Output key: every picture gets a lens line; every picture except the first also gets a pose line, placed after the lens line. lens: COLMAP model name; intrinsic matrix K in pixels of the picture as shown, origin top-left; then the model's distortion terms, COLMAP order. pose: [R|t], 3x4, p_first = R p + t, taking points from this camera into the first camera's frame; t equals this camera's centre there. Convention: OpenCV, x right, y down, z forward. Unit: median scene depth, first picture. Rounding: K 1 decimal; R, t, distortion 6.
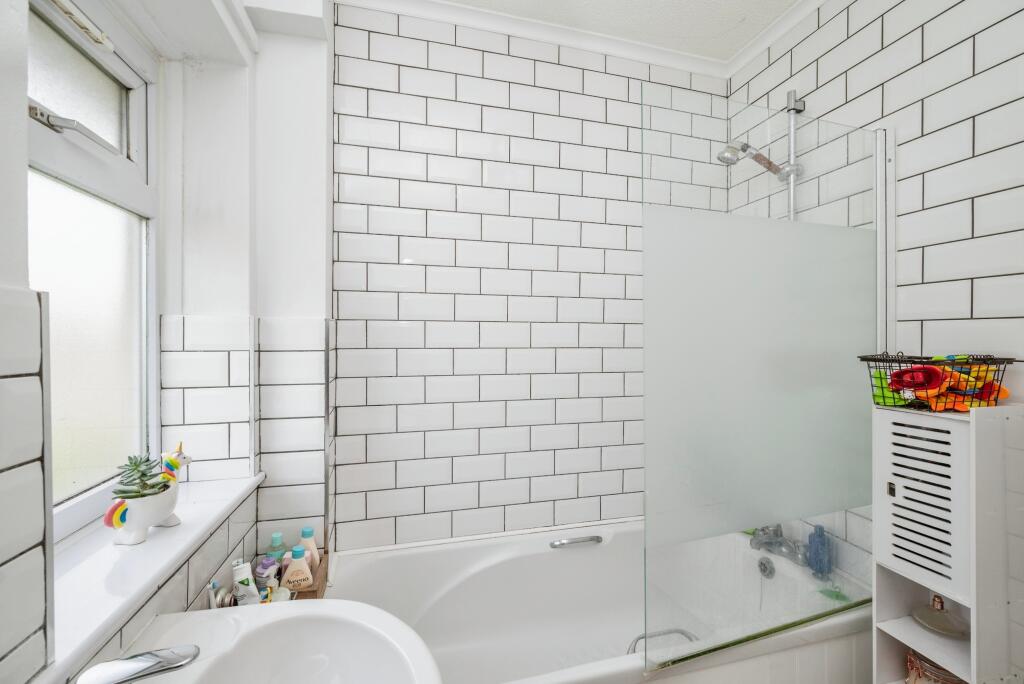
lens RADIAL K [[406.9, 0, 508.2], [0, 406.9, 339.2], [0, 0, 1]] dist [-0.000843, 0.000178]
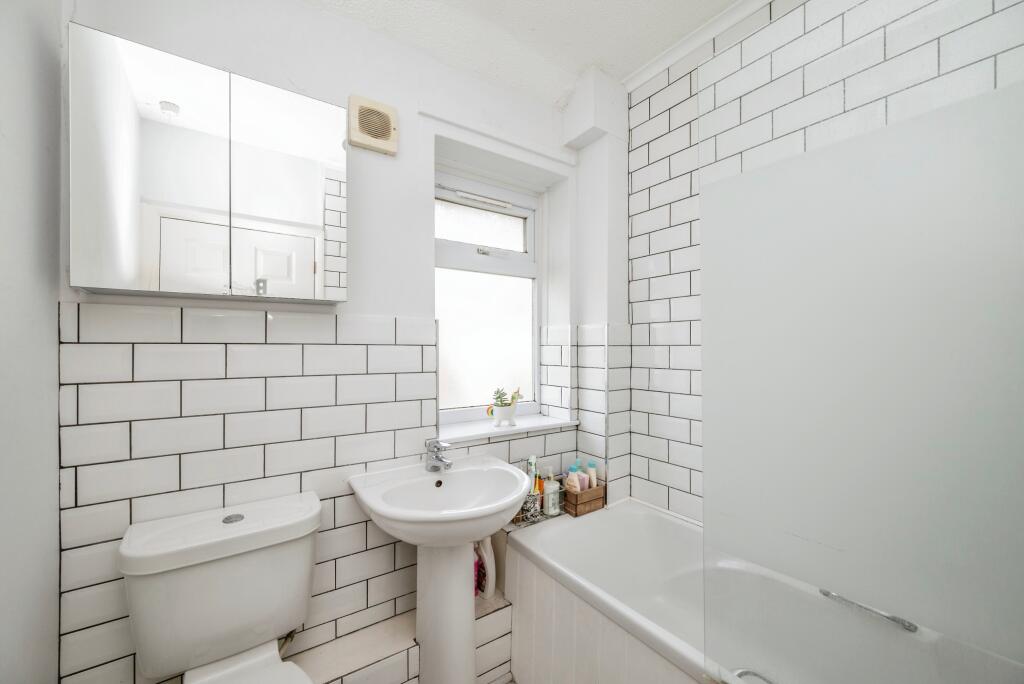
lens RADIAL K [[406.9, 0, 506.0], [0, 406.9, 345.6], [0, 0, 1]] dist [-0.000843, 0.000178]
pose [[0.339170, -0.003332, -0.940719, 0.870324], [-0.004771, 0.999975, -0.005262, 0.039142], [0.940713, 0.006273, 0.339145, 0.182596]]
